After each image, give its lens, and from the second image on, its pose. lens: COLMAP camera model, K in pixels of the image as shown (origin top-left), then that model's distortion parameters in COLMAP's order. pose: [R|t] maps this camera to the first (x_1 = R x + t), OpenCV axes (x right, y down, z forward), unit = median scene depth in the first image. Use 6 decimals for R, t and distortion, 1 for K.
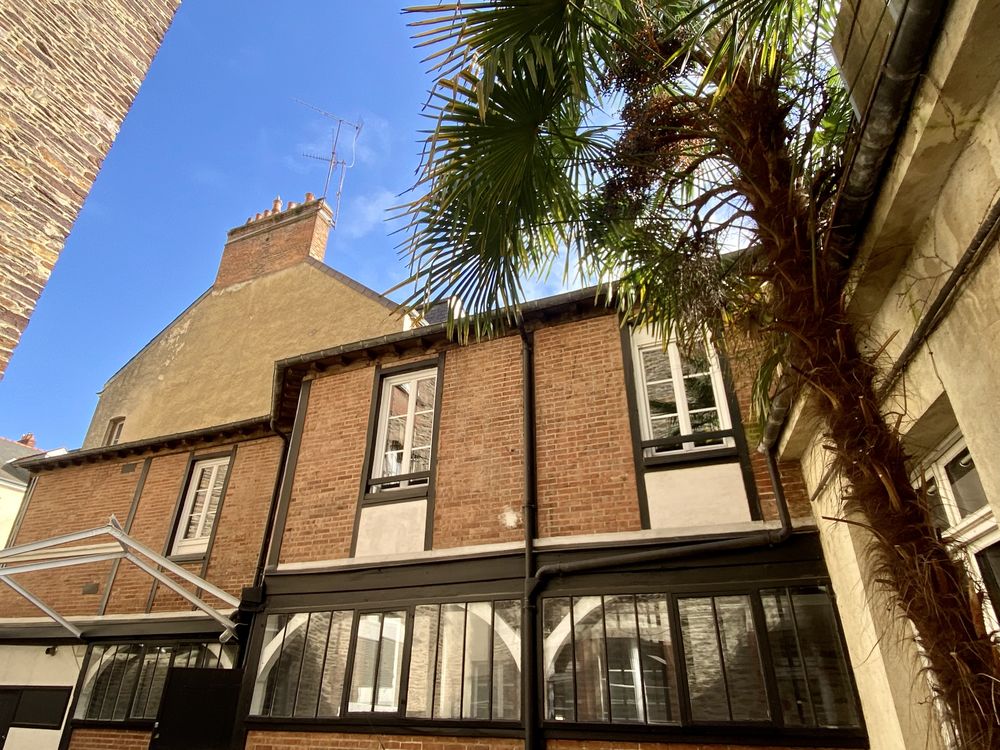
lens RADIAL K [[585.6, 0, 500.0], [0, 585.6, 375.0], [0, 0, 1]] dist [0.058220, -0.055494]
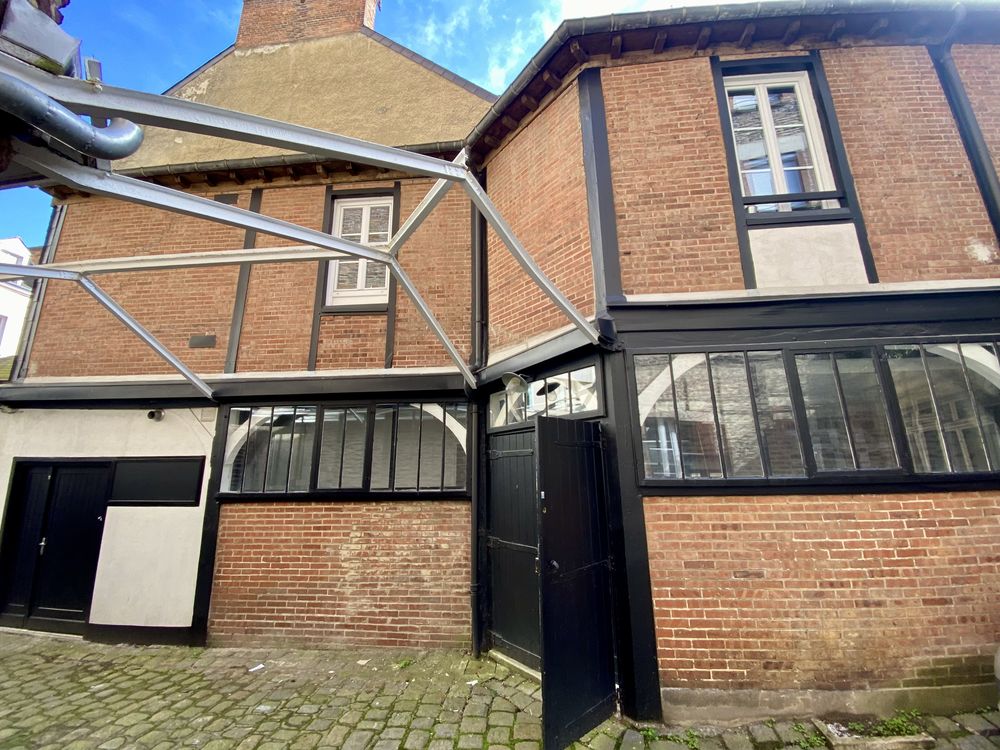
lens RADIAL K [[402.3, 0, 500.0], [0, 402.3, 375.0], [0, 0, 1]] dist [0.008877, -0.014766]
pose [[0.953797, 0.050713, 0.296141, -0.608826], [-0.127849, 0.960469, 0.247293, 0.285752], [-0.271893, -0.273729, 0.922576, 0.509899]]
